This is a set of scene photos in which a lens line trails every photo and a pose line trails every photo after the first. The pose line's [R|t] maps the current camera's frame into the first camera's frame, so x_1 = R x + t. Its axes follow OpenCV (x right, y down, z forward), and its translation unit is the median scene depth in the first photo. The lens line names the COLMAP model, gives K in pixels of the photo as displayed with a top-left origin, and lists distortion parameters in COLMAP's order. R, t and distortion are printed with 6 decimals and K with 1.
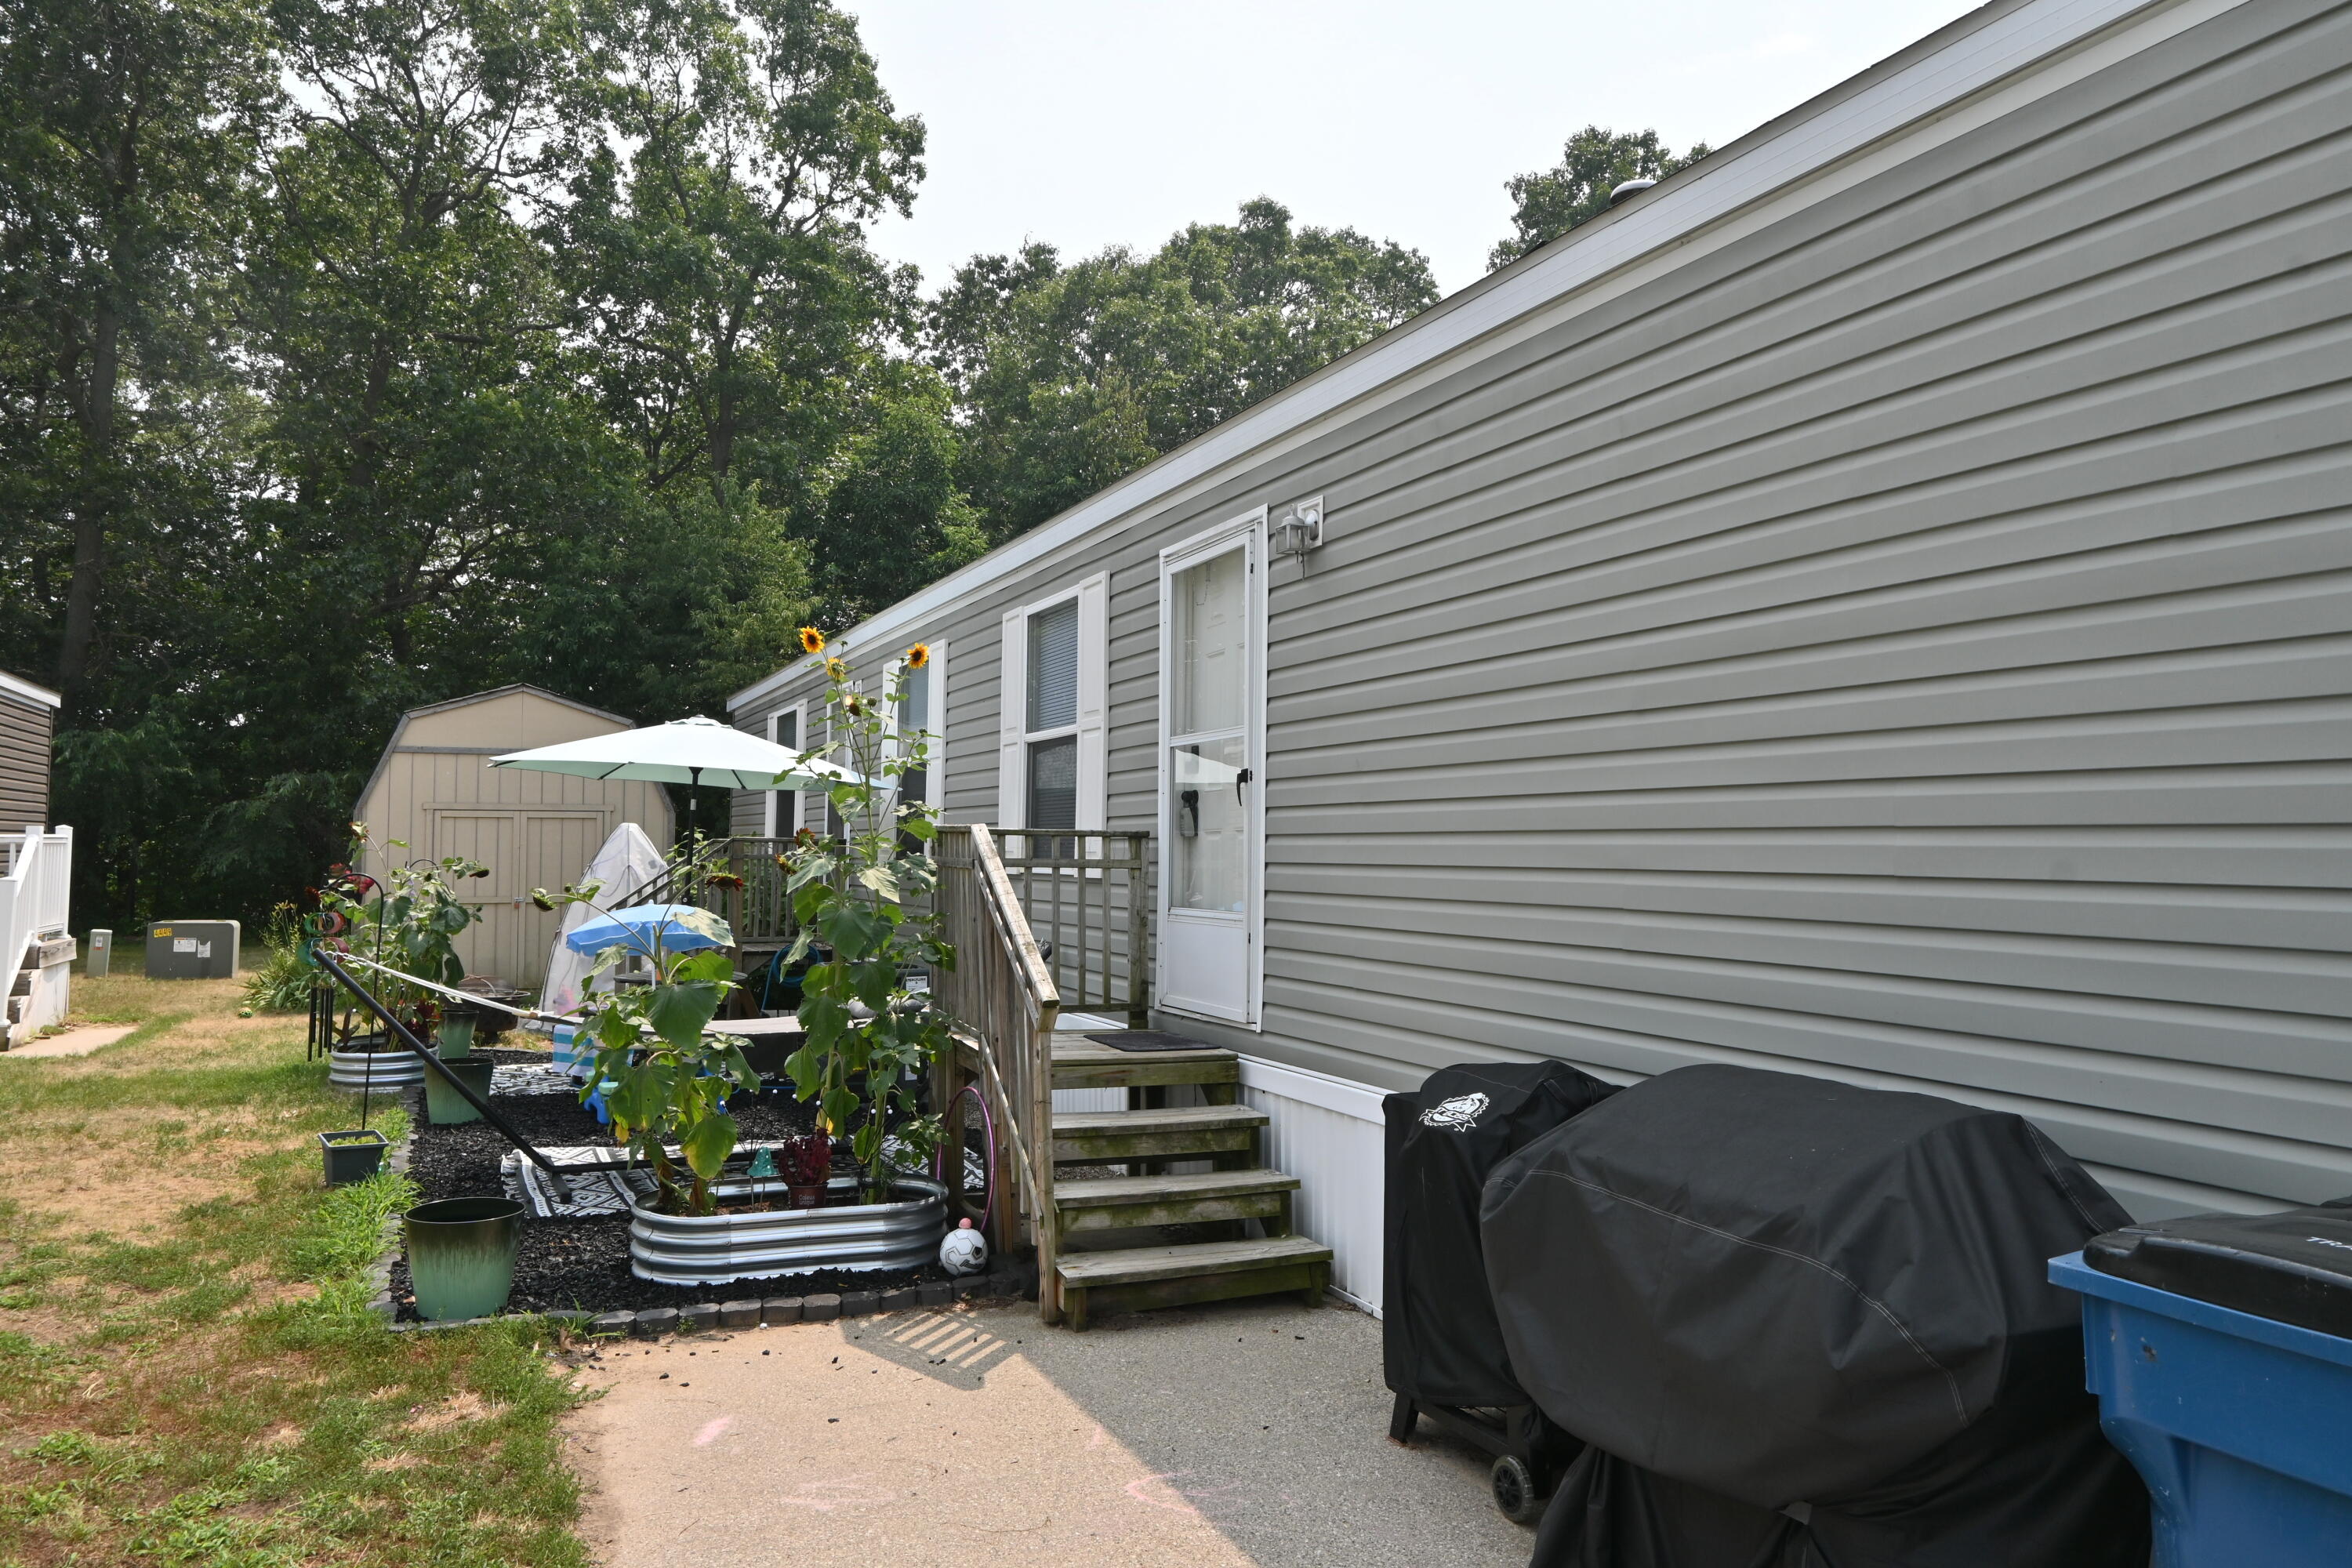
lens RADIAL K [[1603.6, 0, 1176.0], [0, 1603.6, 784.0], [0, 0, 1]] dist [-0.000957, -0.004974]
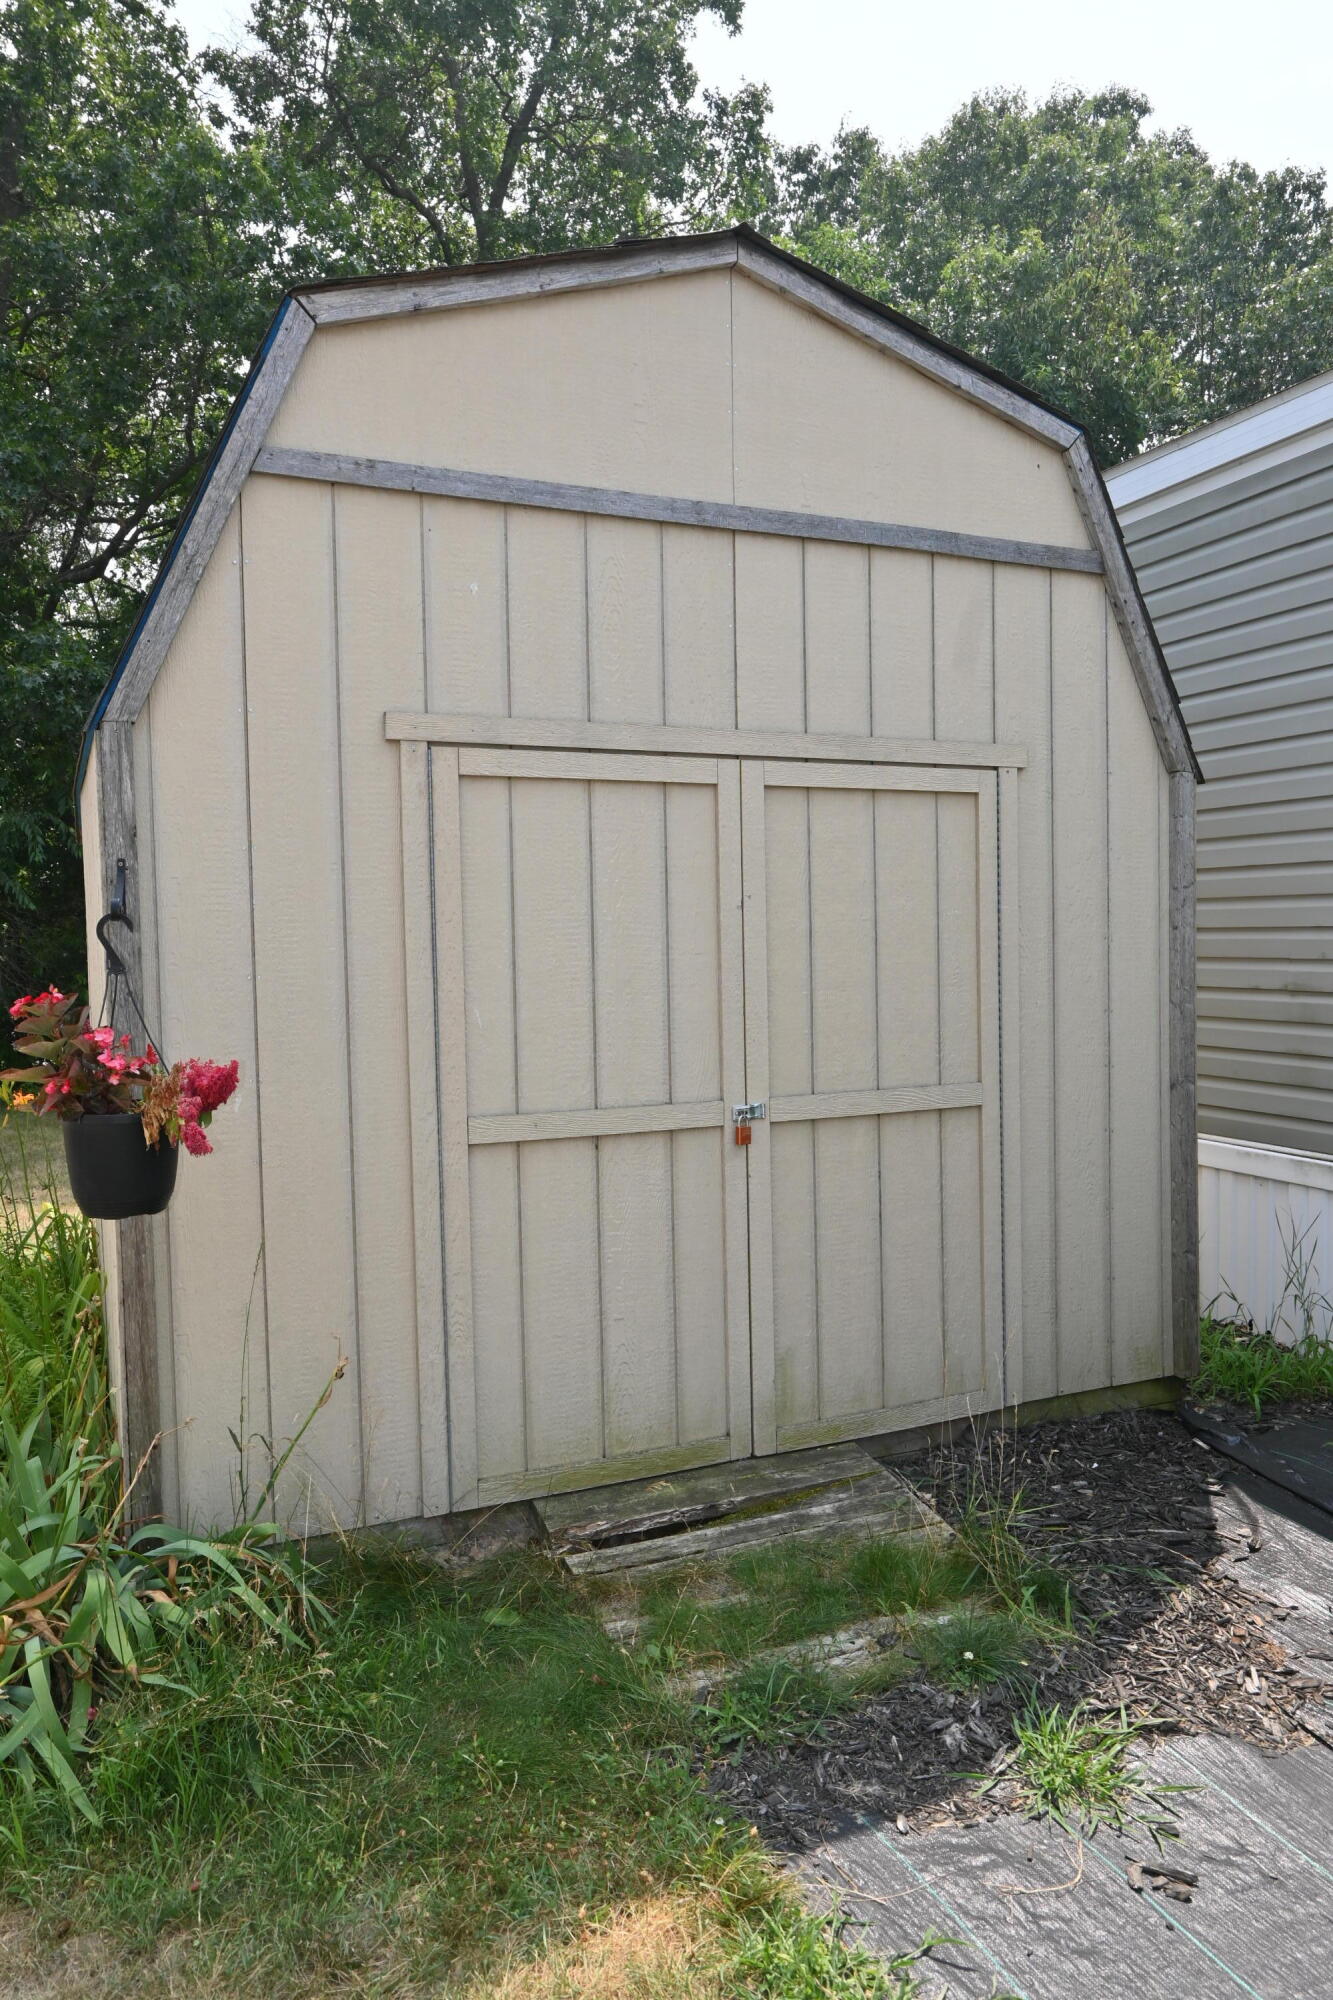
lens RADIAL K [[1402.7, 0, 725.5], [0, 1402.7, 997.0], [0, 0, 1]] dist [0.004870, 0.000652]
pose [[0.999625, -0.027176, 0.003482, -0.196748], [0.026786, 0.996088, 0.084210, 0.016665], [-0.005757, -0.084085, 0.996442, 0.371305]]
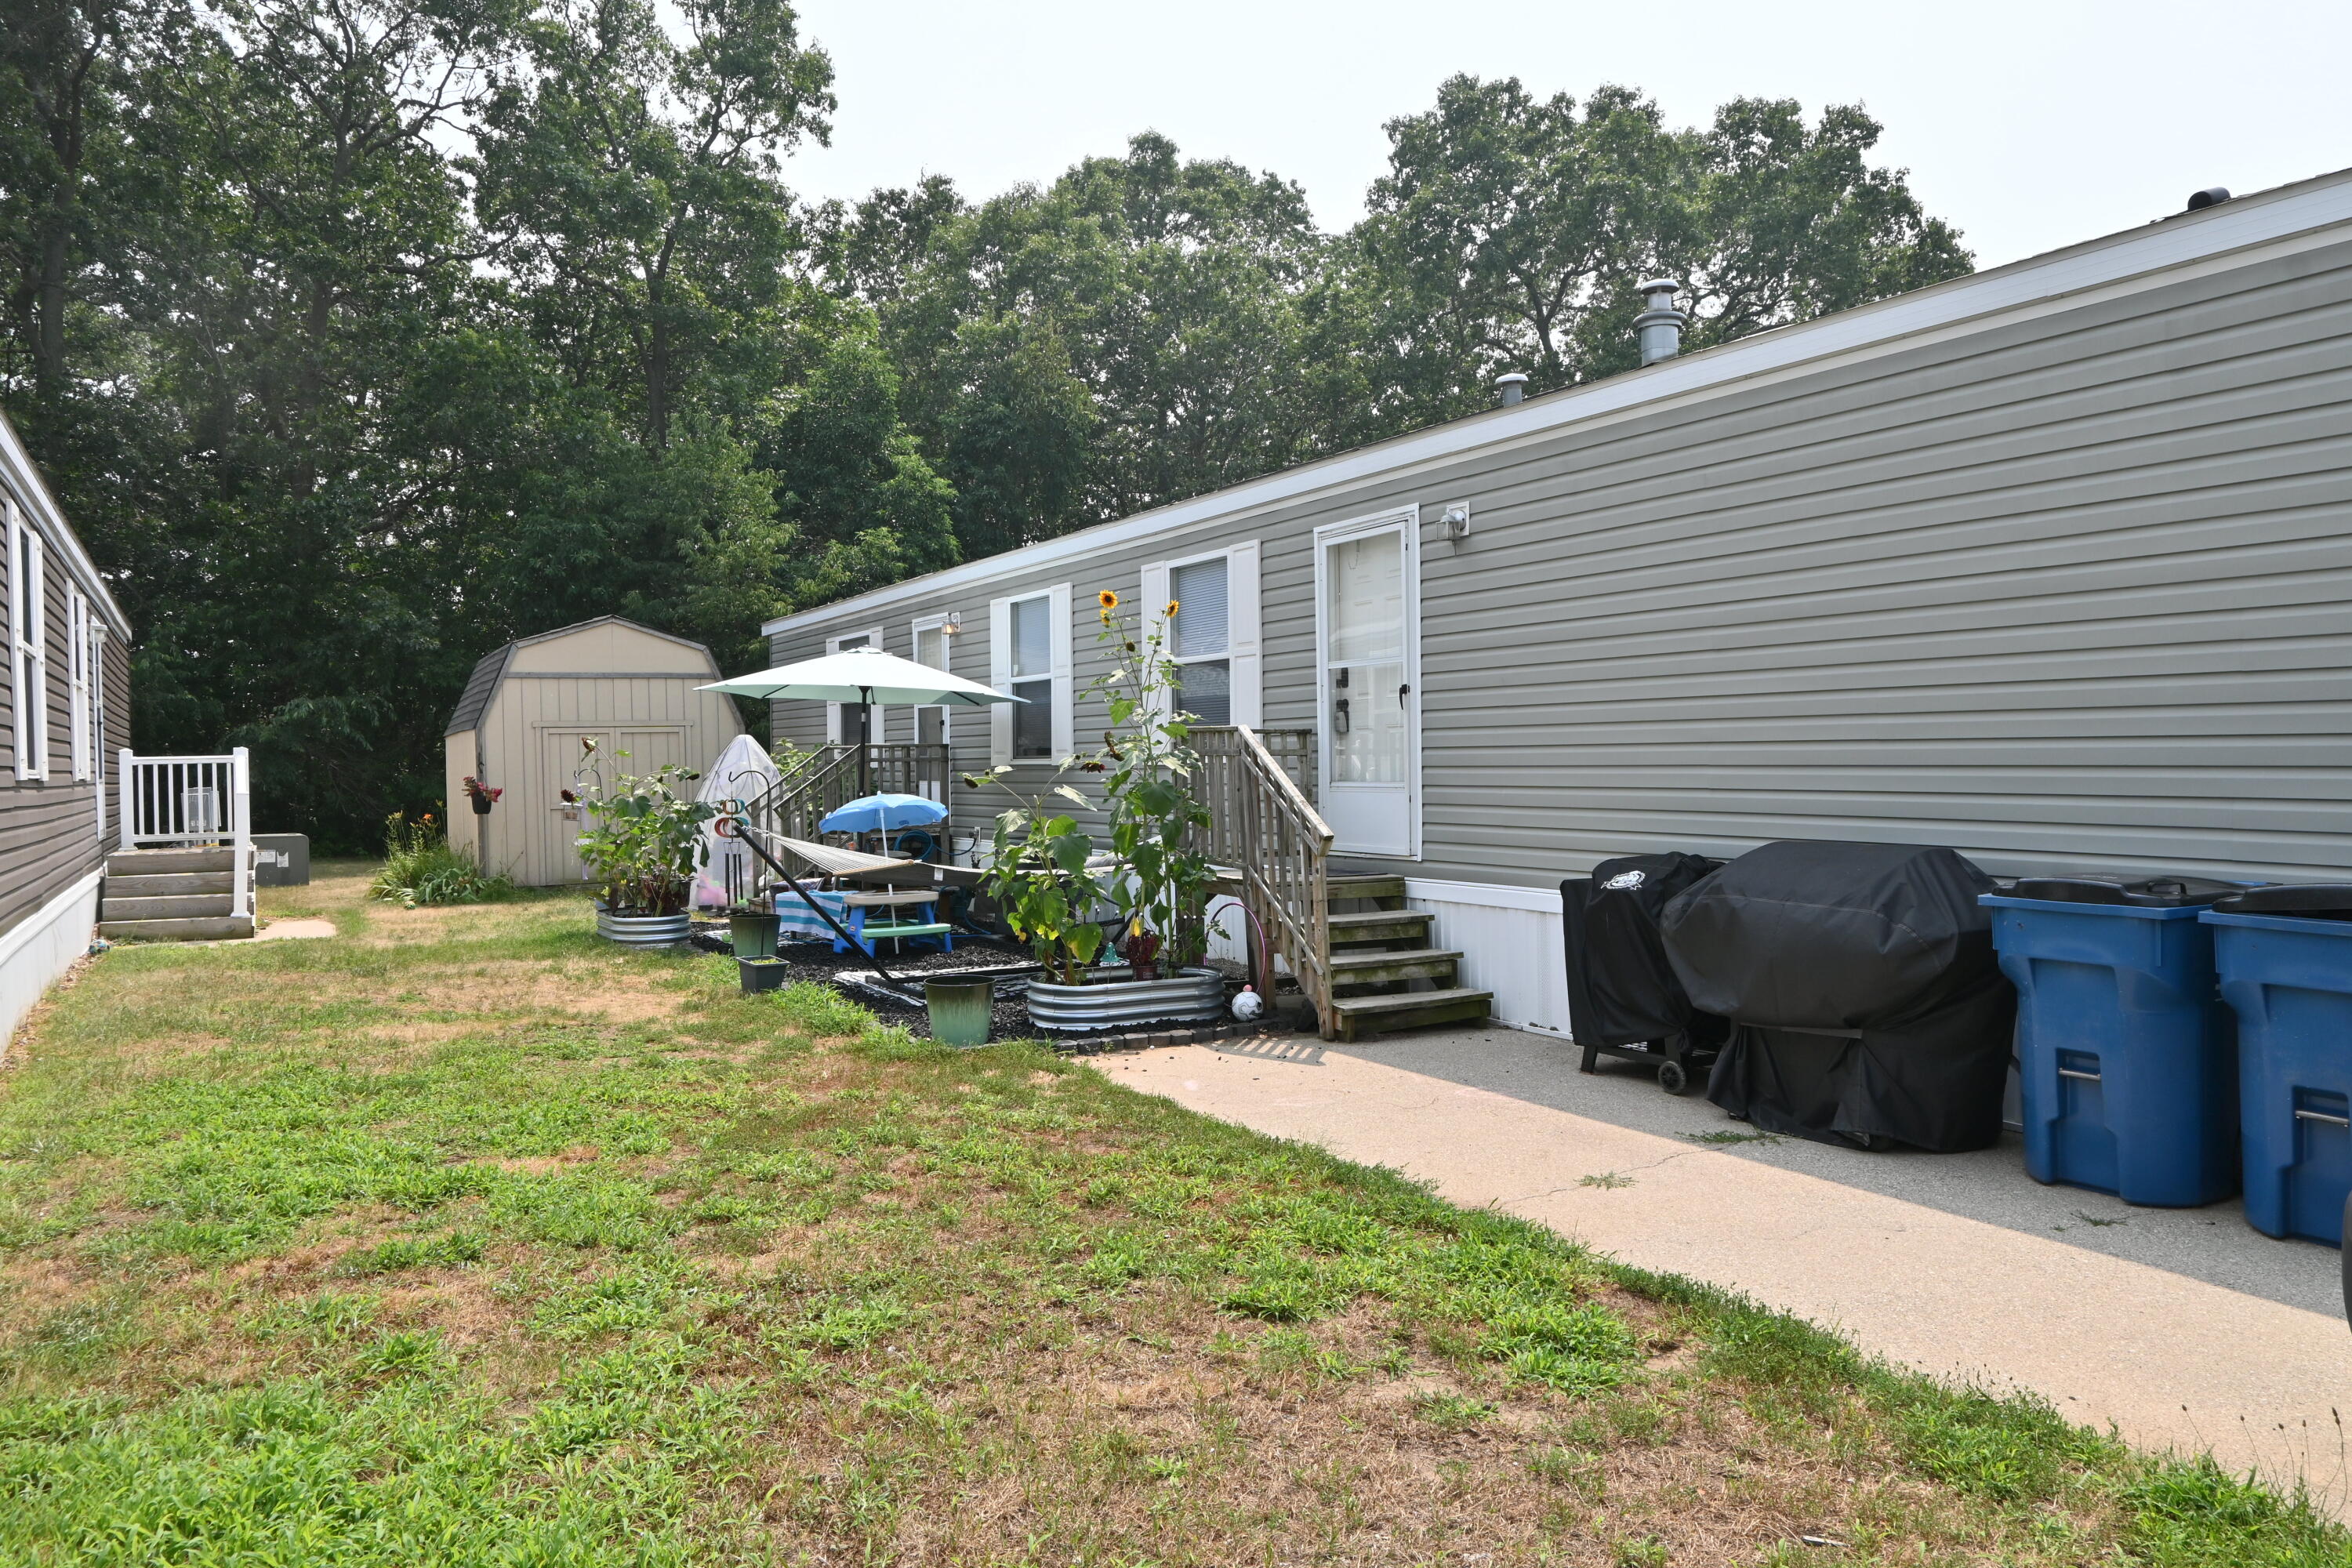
lens RADIAL K [[1604.3, 0, 1176.4], [0, 1604.3, 771.8], [0, 0, 1]] dist [0.002081, 0.003570]
pose [[0.994419, -0.023794, 0.102788, -0.061305], [0.018460, 0.998448, 0.052536, -0.001973], [-0.103878, -0.050346, 0.993315, -0.085929]]
